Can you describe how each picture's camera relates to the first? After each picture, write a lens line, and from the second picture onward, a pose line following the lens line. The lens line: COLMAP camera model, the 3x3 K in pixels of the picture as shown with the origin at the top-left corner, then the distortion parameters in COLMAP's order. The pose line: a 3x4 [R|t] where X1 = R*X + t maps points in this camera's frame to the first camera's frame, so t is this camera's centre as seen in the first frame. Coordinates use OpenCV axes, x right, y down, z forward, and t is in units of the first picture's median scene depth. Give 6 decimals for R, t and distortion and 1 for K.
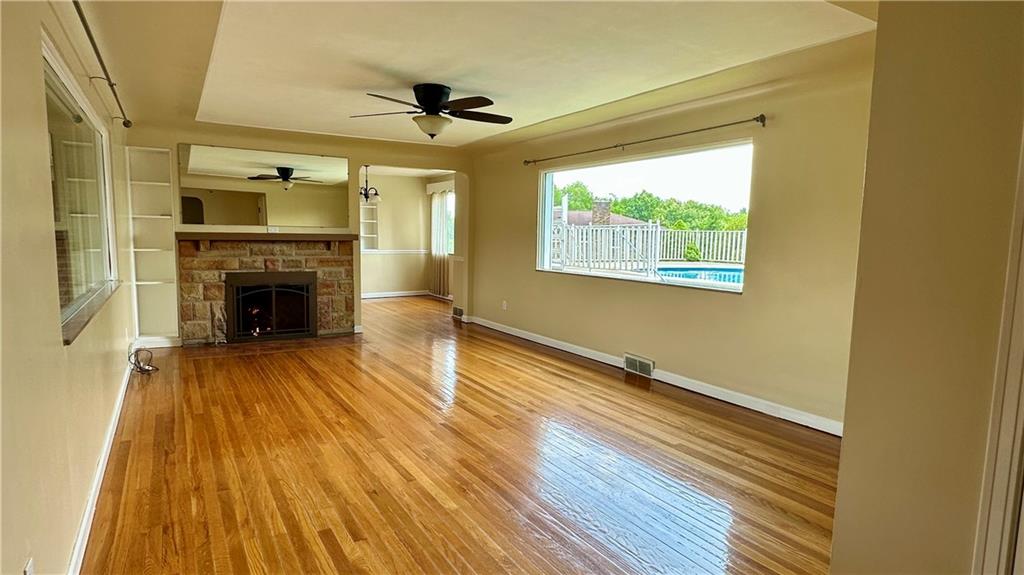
lens RADIAL K [[539.1, 0, 513.6], [0, 539.1, 288.0], [0, 0, 1]] dist [-0.004562, -0.000047]
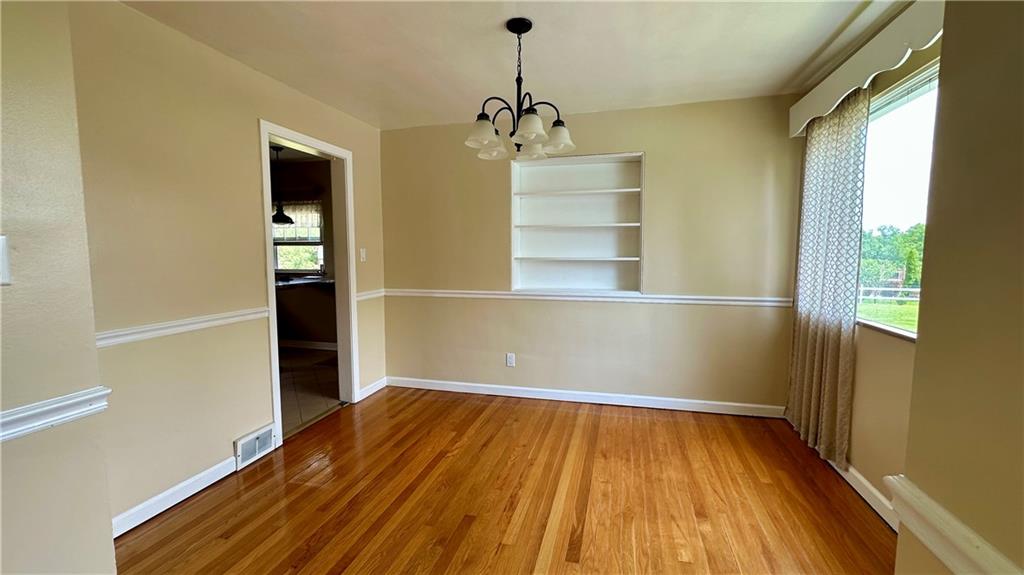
lens RADIAL K [[409.7, 0, 515.4], [0, 409.7, 288.3], [0, 0, 1]] dist [-0.001209, 0.000167]
pose [[0.677732, 0.047160, -0.733795, -0.140687], [-0.059759, 0.998173, 0.008958, -0.118296], [0.732876, 0.037780, 0.679312, 1.182108]]
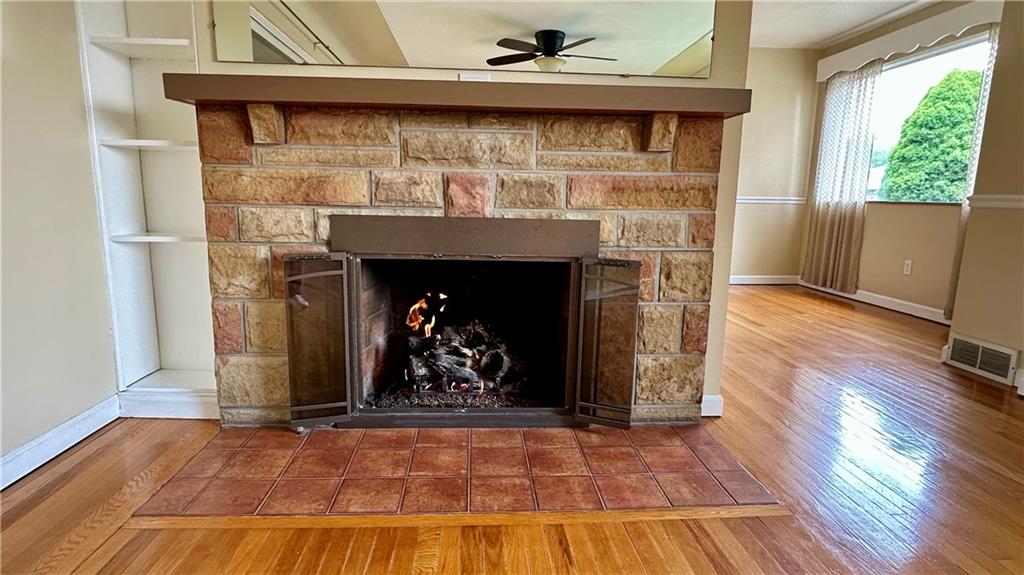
lens RADIAL K [[539.1, 0, 513.0], [0, 539.1, 286.8], [0, 0, 1]] dist [-0.004562, -0.000047]
pose [[0.878261, 0.074525, -0.472339, -0.268449], [-0.047594, 0.996499, 0.068730, -0.012695], [0.475808, -0.037883, 0.878733, 0.724735]]
